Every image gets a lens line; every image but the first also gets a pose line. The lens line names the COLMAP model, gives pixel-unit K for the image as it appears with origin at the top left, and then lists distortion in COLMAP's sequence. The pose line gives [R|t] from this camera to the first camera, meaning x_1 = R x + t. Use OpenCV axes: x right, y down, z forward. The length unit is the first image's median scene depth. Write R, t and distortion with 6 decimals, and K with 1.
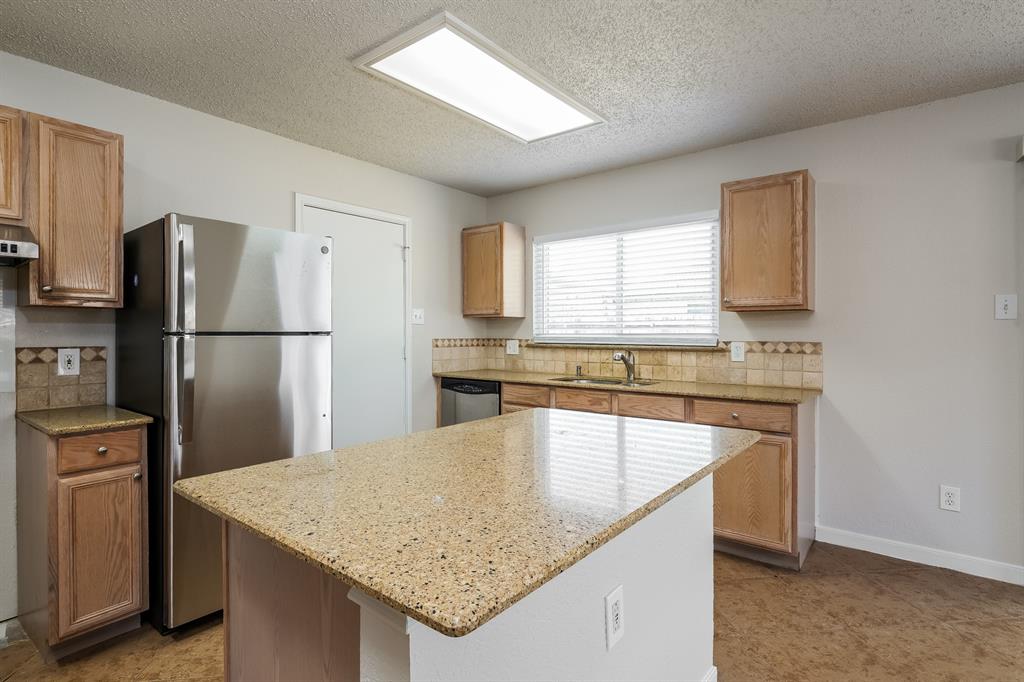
lens RADIAL K [[515.7, 0, 511.7], [0, 515.7, 334.6], [0, 0, 1]] dist [-0.003085, -0.000118]
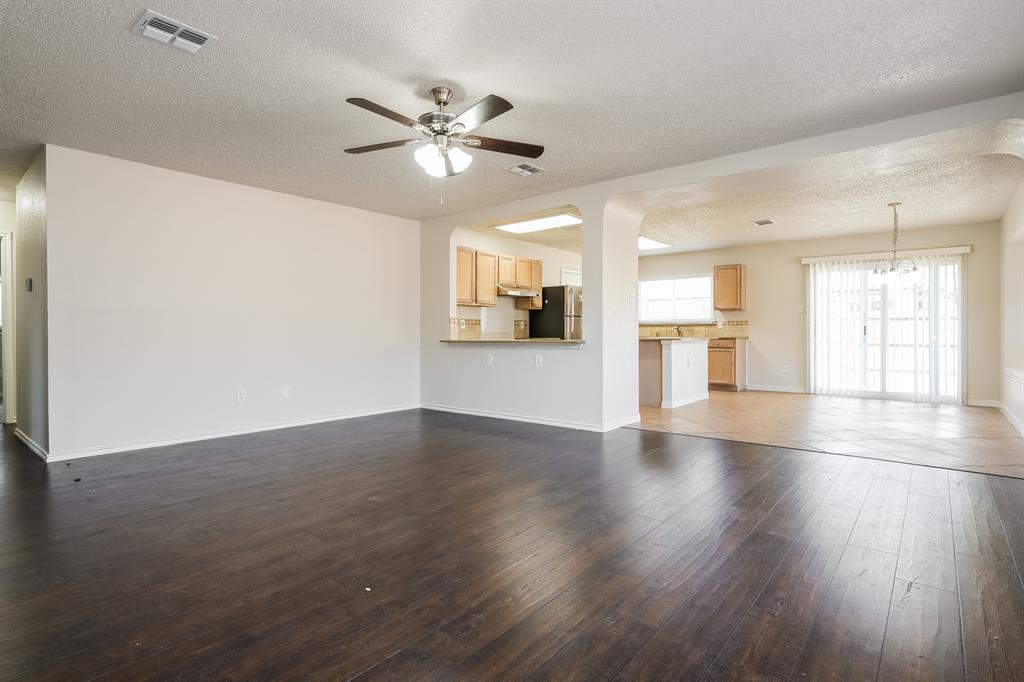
lens RADIAL K [[515.7, 0, 509.6], [0, 515.7, 335.9], [0, 0, 1]] dist [-0.003085, -0.000118]
pose [[0.999631, -0.000129, -0.027166, -0.649476], [0.000182, 0.999998, 0.001926, 0.091754], [0.027166, -0.001930, 0.999629, -1.895395]]
